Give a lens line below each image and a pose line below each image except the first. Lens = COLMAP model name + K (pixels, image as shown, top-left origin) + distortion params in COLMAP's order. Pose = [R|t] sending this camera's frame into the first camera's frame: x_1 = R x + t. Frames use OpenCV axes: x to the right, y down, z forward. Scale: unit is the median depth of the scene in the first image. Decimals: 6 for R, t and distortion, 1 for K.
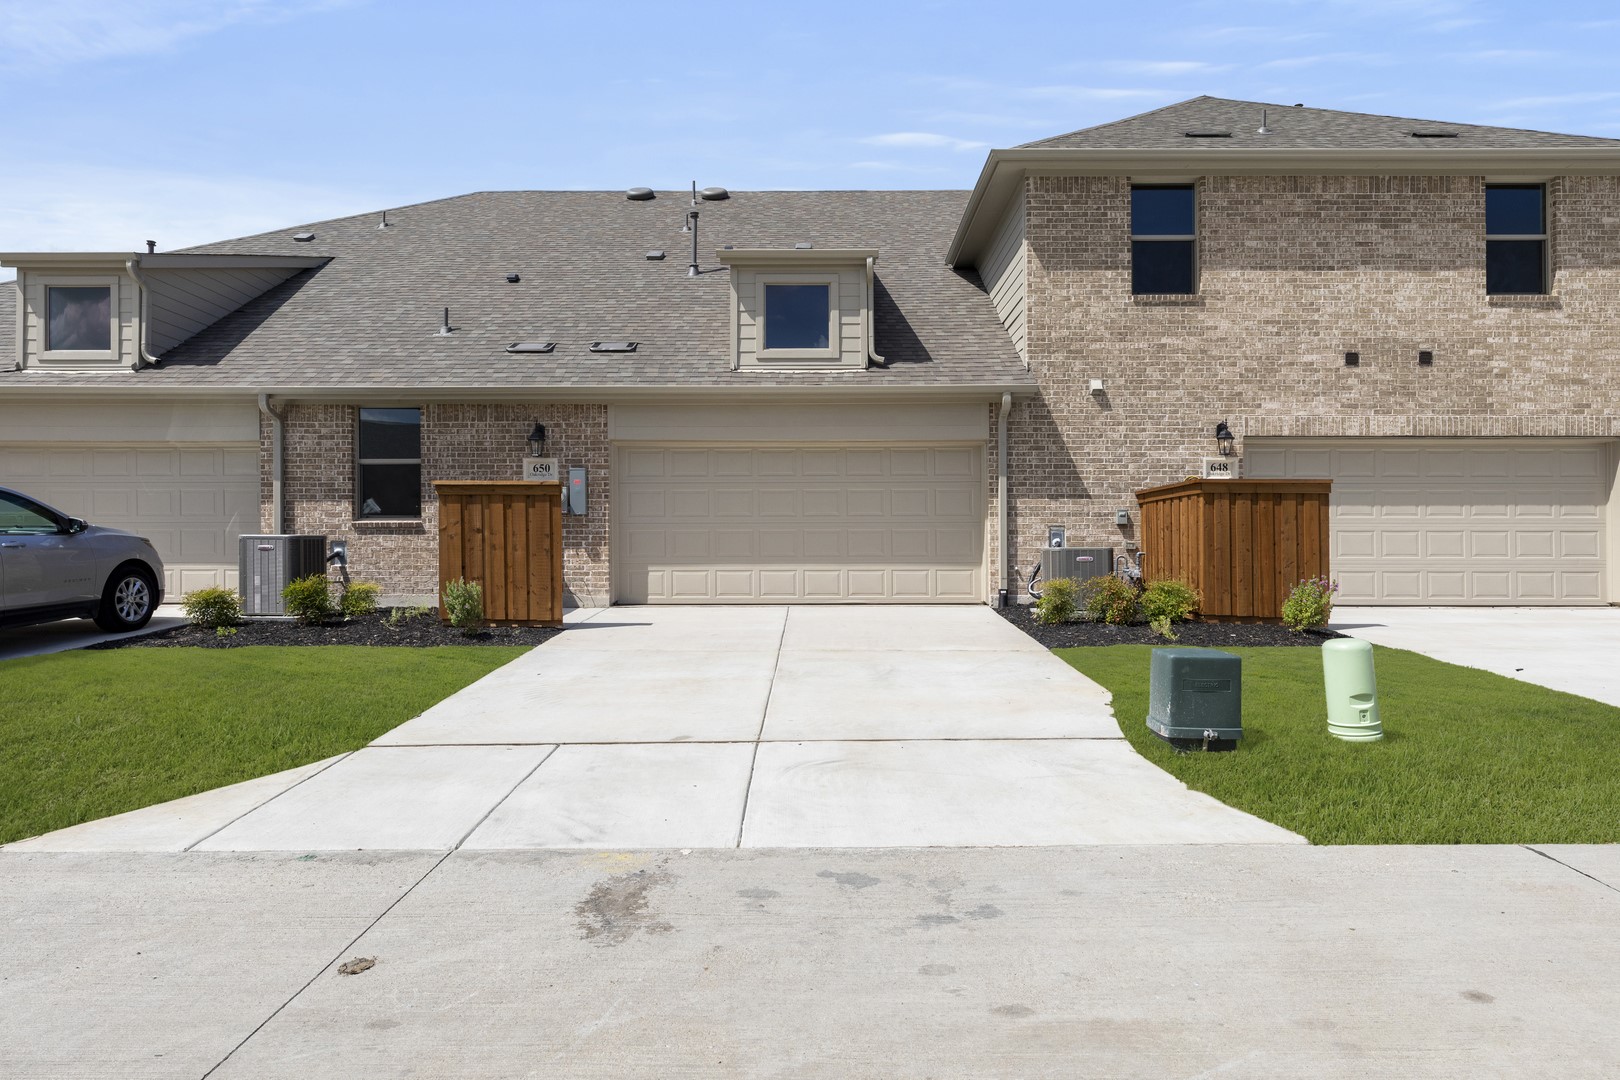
lens RADIAL K [[860.0, 0, 810.0], [0, 860.0, 540.0], [0, 0, 1]] dist [-0.000730, 0.000682]
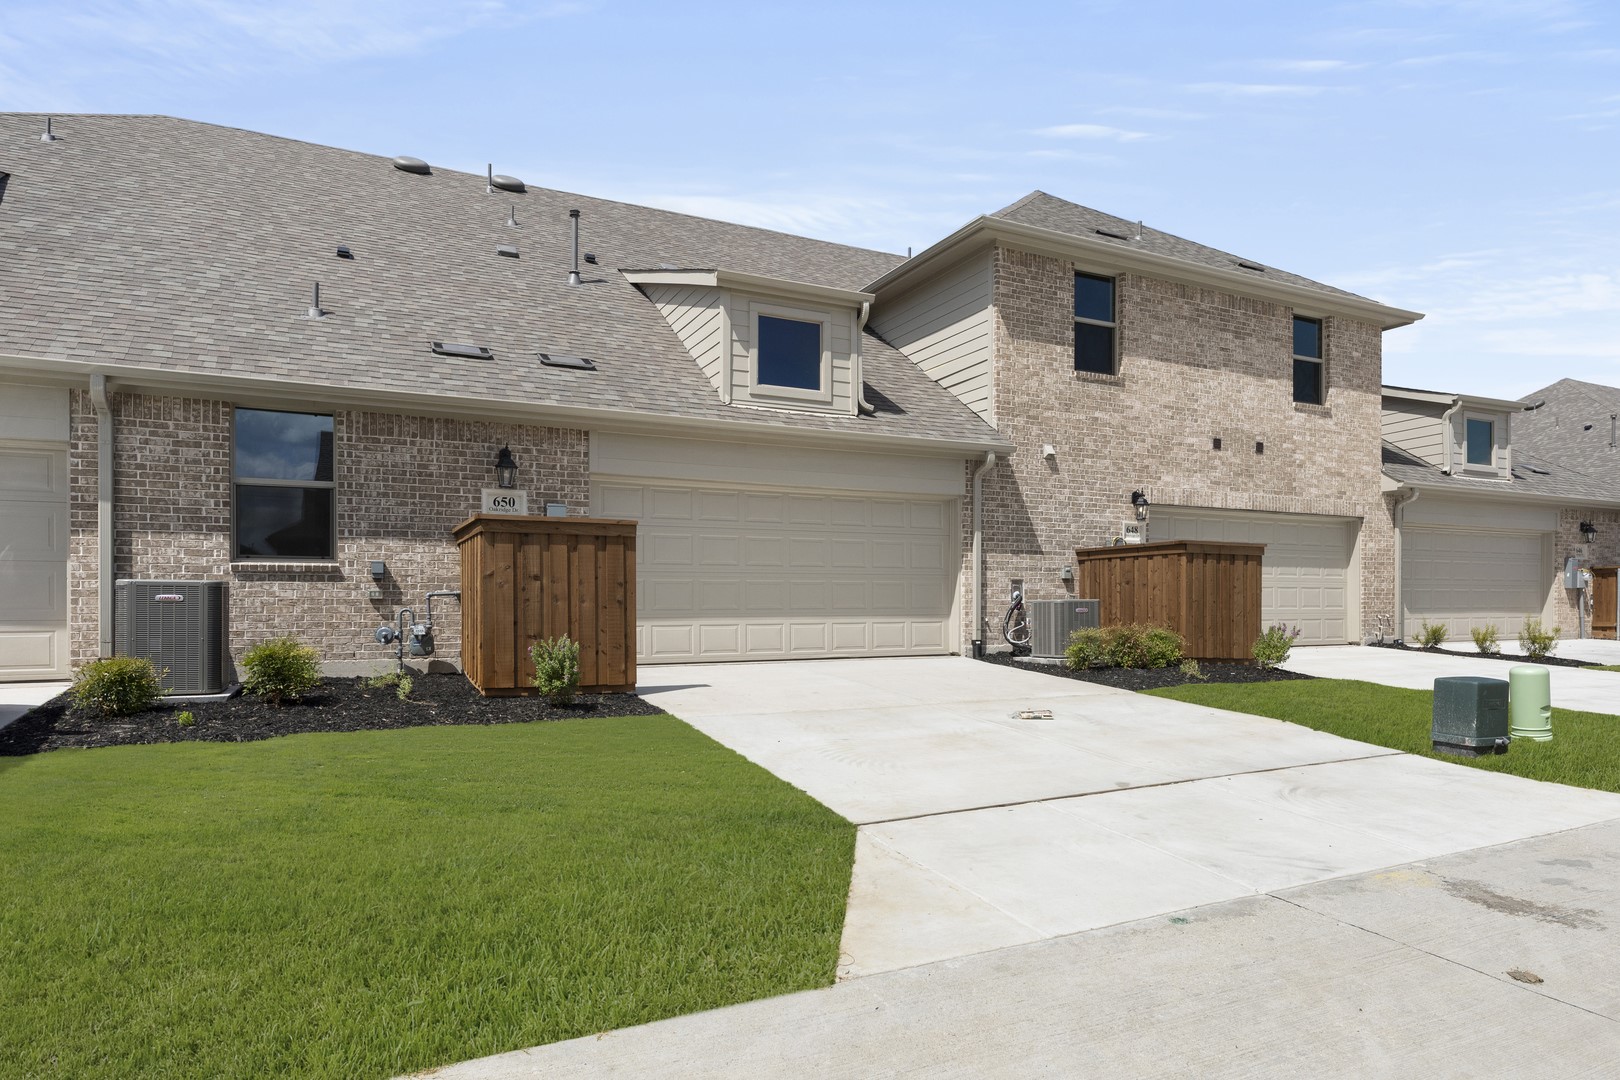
lens RADIAL K [[926.7, 0, 810.1], [0, 926.7, 597.8], [0, 0, 1]] dist [-0.000596, 0.000737]
pose [[0.897307, 0.002440, 0.441400, -0.451424], [-0.004316, 0.999985, 0.003246, 0.003507], [-0.441385, -0.004817, 0.897305, 0.084325]]
